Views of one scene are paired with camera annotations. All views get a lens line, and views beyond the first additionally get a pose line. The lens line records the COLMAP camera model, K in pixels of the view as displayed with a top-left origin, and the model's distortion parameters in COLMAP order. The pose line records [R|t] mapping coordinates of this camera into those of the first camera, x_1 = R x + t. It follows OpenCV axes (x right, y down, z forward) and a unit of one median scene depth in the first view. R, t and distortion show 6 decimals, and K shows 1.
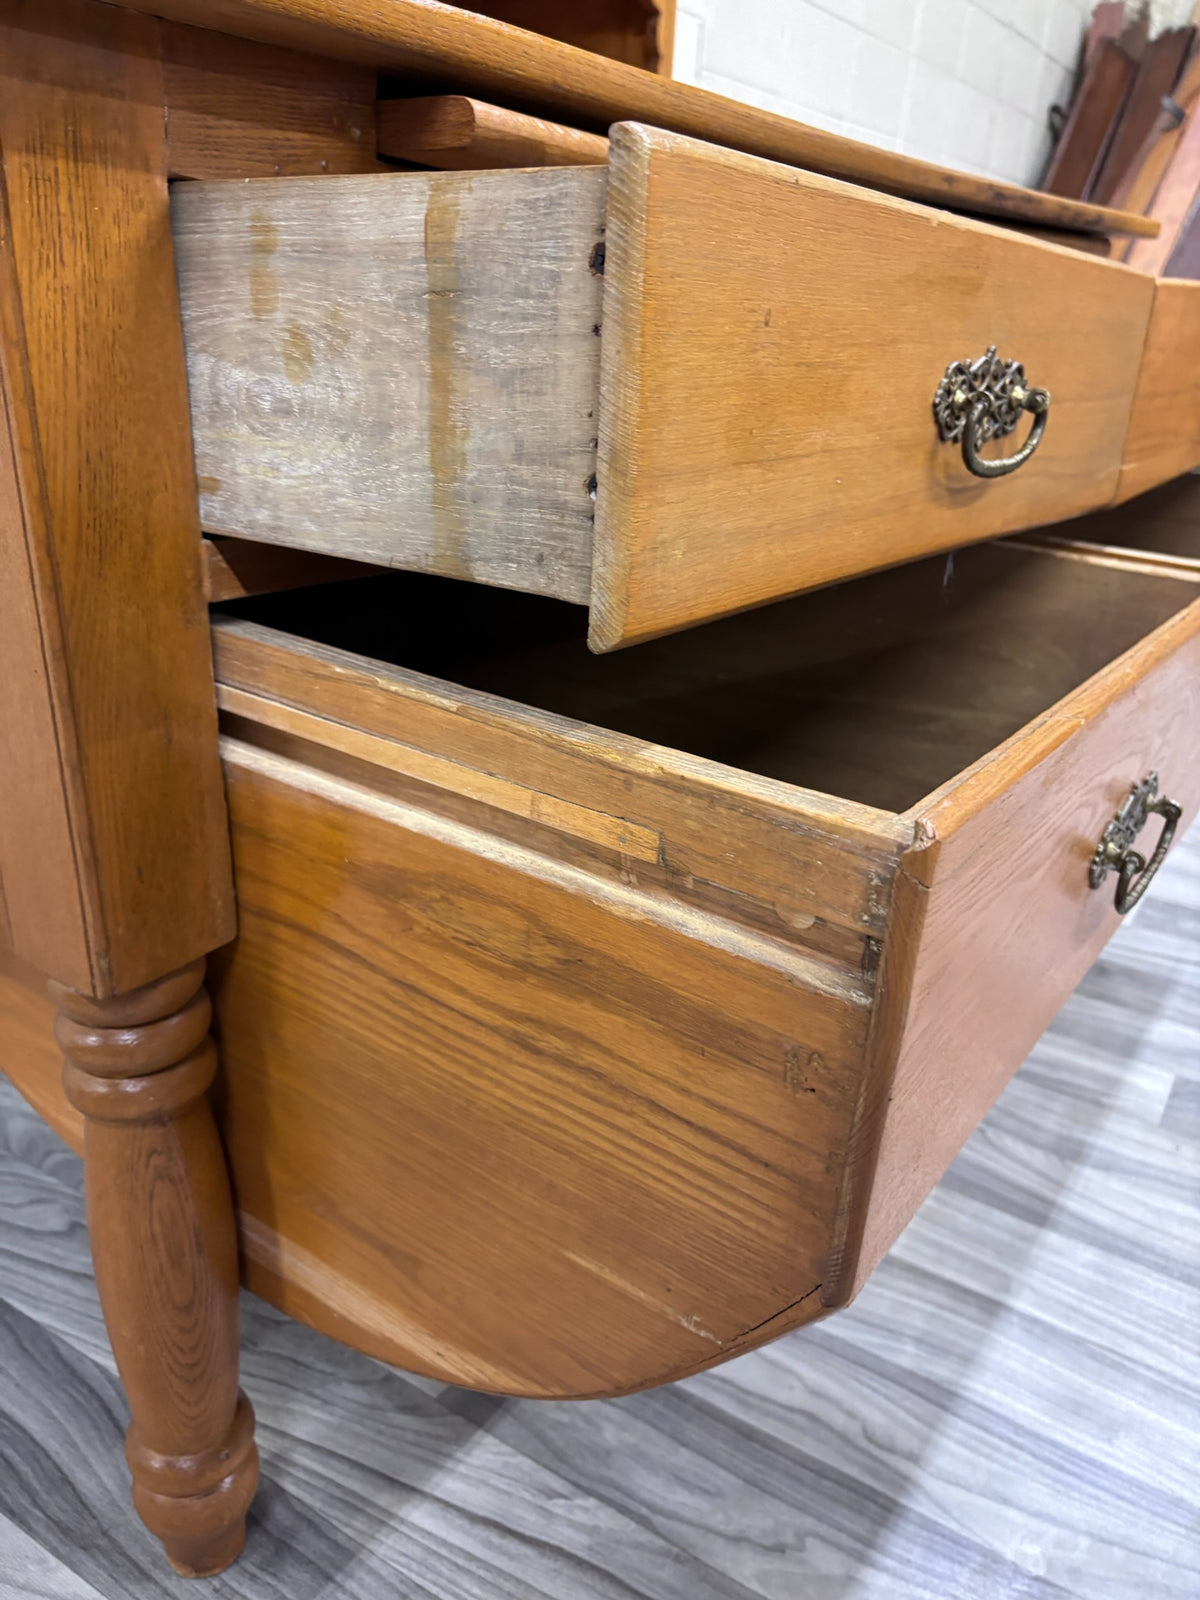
lens RADIAL K [[1212.7, 0, 602.6], [0, 1212.7, 791.6], [0, 0, 1]] dist [0.025411, -0.010819]
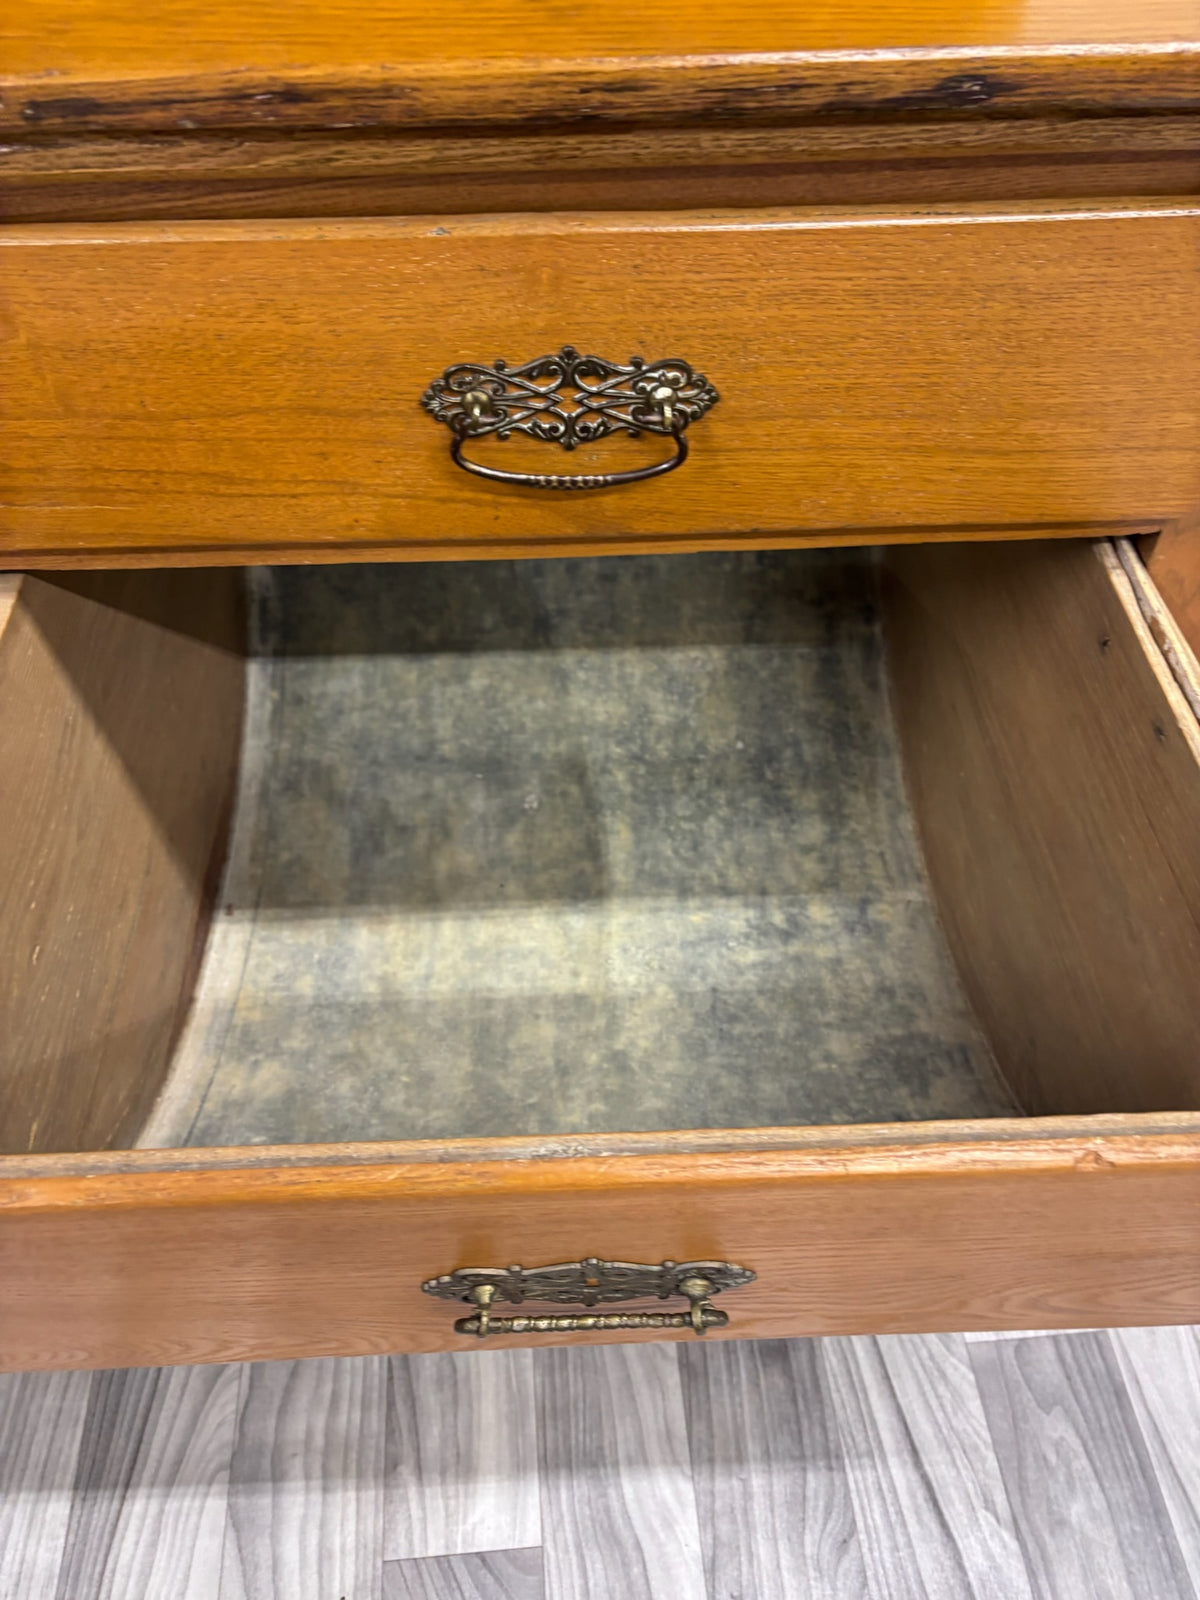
lens RADIAL K [[1206.0, 0, 598.1], [0, 1206.0, 772.8], [0, 0, 1]] dist [0.026955, -0.037029]
pose [[0.602619, 0.567669, -0.560895, 0.919765], [-0.283227, 0.809232, 0.514709, -0.665924], [0.746079, -0.151313, 0.648437, 0.988929]]
